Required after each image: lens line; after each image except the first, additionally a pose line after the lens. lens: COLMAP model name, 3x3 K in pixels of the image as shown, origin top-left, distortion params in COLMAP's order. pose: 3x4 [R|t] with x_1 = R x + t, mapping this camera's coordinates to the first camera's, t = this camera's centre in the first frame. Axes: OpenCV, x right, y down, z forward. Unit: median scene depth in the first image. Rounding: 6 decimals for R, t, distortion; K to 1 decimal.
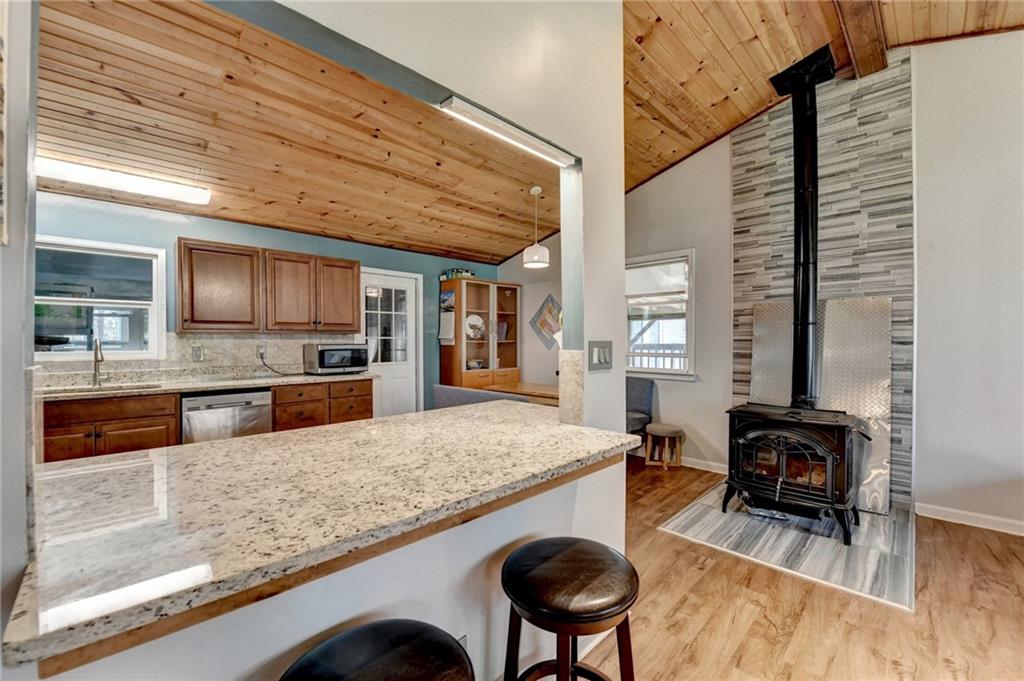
lens RADIAL K [[411.1, 0, 508.4], [0, 411.1, 346.0], [0, 0, 1]] dist [-0.016977, -0.001090]
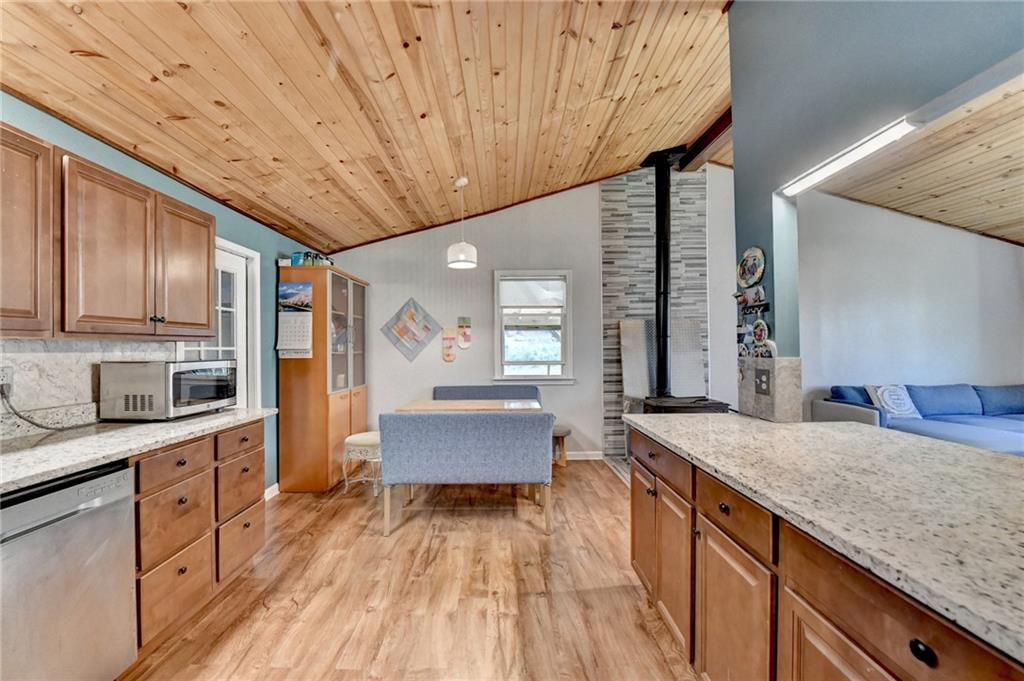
lens RADIAL K [[411.1, 0, 504.6], [0, 411.1, 345.1], [0, 0, 1]] dist [-0.016977, -0.001090]
pose [[0.702805, 0.000890, 0.711382, -0.504244], [0.017484, 0.999676, -0.018524, -0.007436], [-0.711168, 0.025456, 0.702561, 0.319929]]
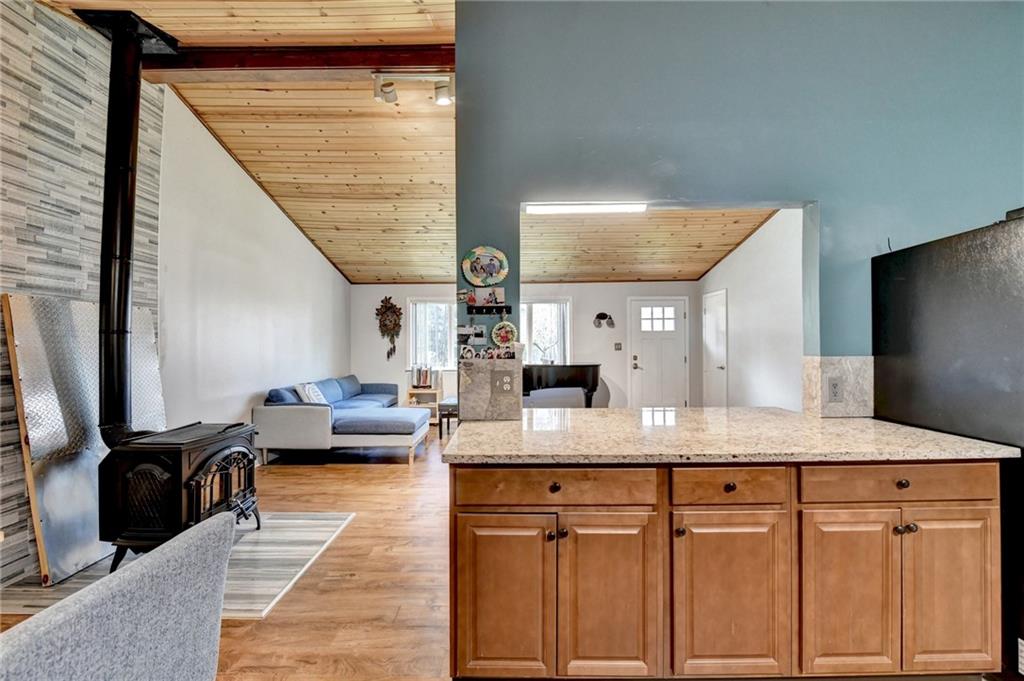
lens RADIAL K [[411.1, 0, 498.3], [0, 411.1, 343.8], [0, 0, 1]] dist [-0.016977, -0.001090]
pose [[-0.696072, 0.009368, 0.717911, -0.290858], [0.017357, 0.999842, 0.003781, -0.016767], [-0.717762, 0.015092, -0.696125, 0.799239]]
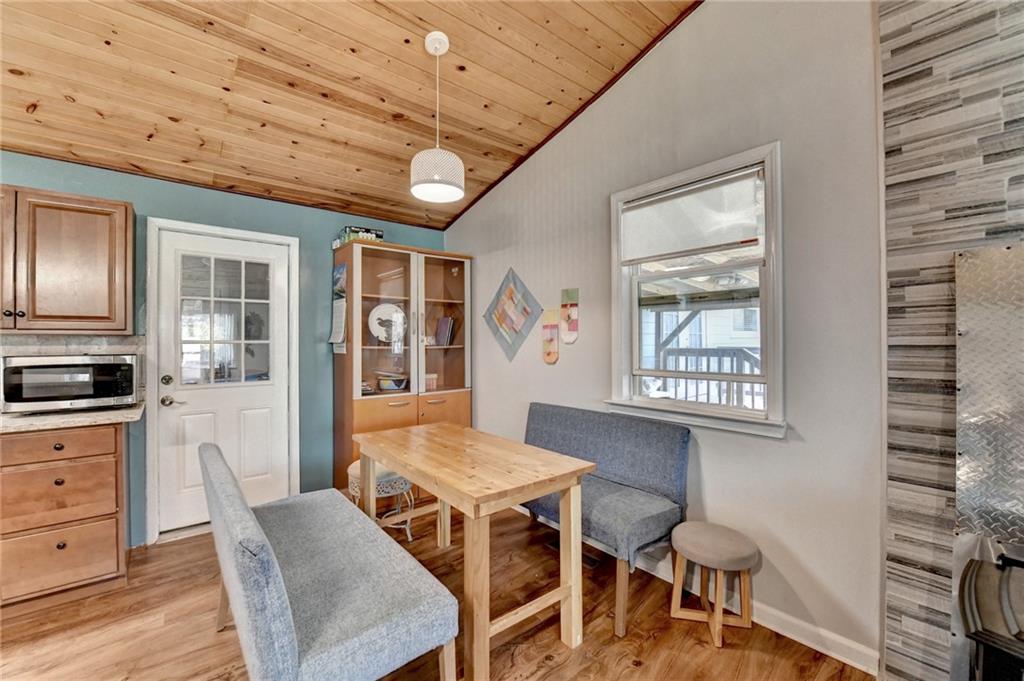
lens RADIAL K [[411.1, 0, 508.8], [0, 411.1, 339.7], [0, 0, 1]] dist [-0.016977, -0.001090]
pose [[0.996251, -0.002811, -0.086463, 0.195497], [0.001032, 0.999787, -0.020609, -0.012297], [0.086503, 0.020442, 0.996042, 0.530471]]
